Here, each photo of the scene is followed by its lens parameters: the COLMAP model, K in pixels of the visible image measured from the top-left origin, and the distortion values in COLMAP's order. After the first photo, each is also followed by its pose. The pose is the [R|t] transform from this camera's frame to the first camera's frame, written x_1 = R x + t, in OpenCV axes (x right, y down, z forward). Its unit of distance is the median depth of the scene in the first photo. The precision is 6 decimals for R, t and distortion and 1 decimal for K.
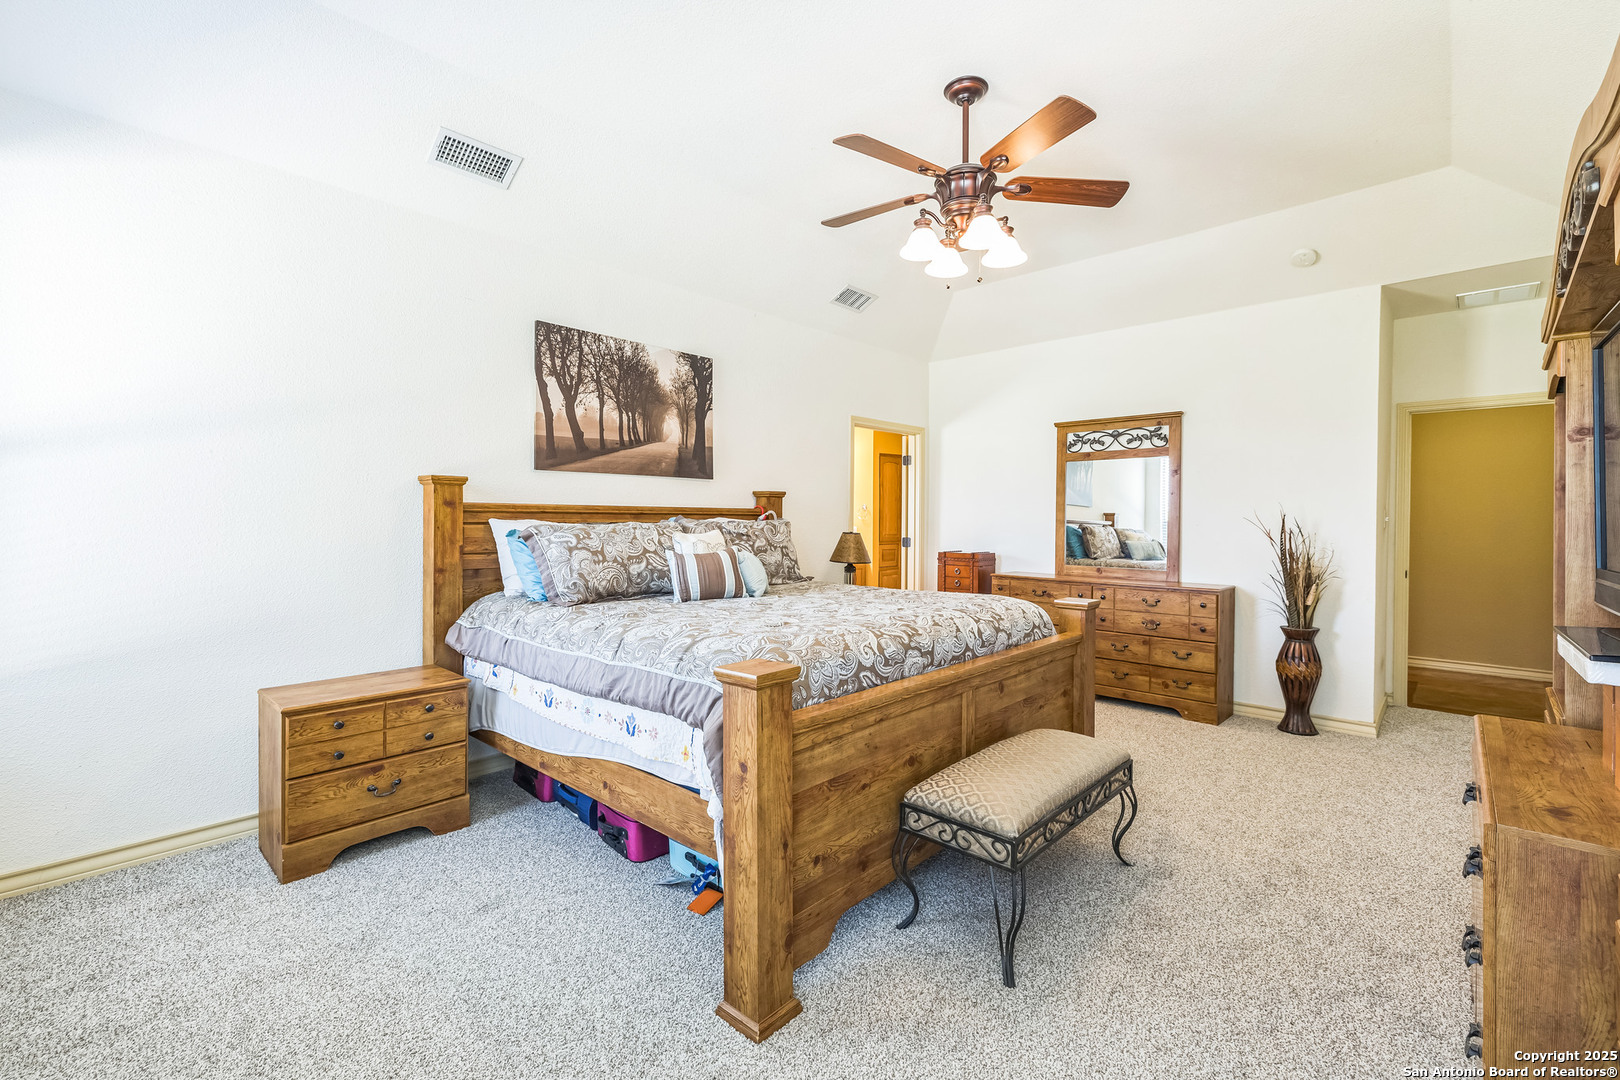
lens RADIAL K [[696.1, 0, 812.2], [0, 696.1, 522.0], [0, 0, 1]] dist [0.001224, -0.000055]
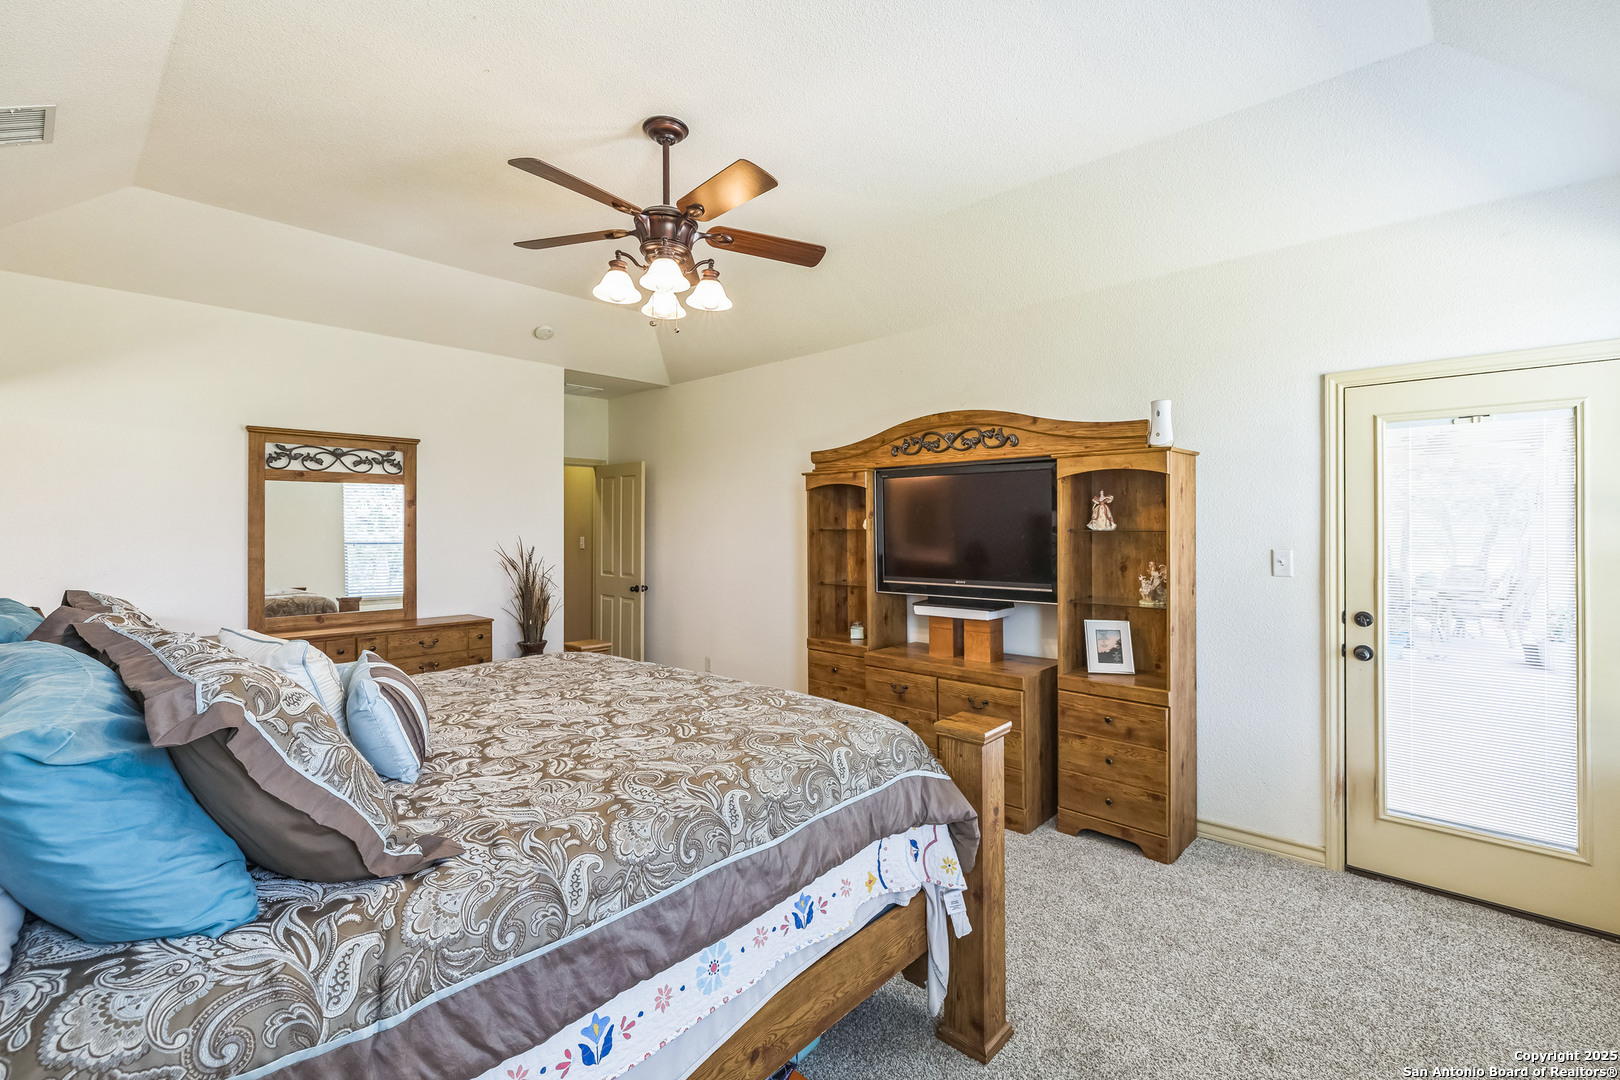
lens RADIAL K [[696.1, 0, 812.2], [0, 696.1, 522.0], [0, 0, 1]] dist [0.001224, -0.000055]
pose [[0.015935, 0.004786, 0.999862, -0.409965], [0.005556, 0.999973, -0.004875, -0.036632], [-0.999858, 0.005632, 0.015908, 0.427504]]
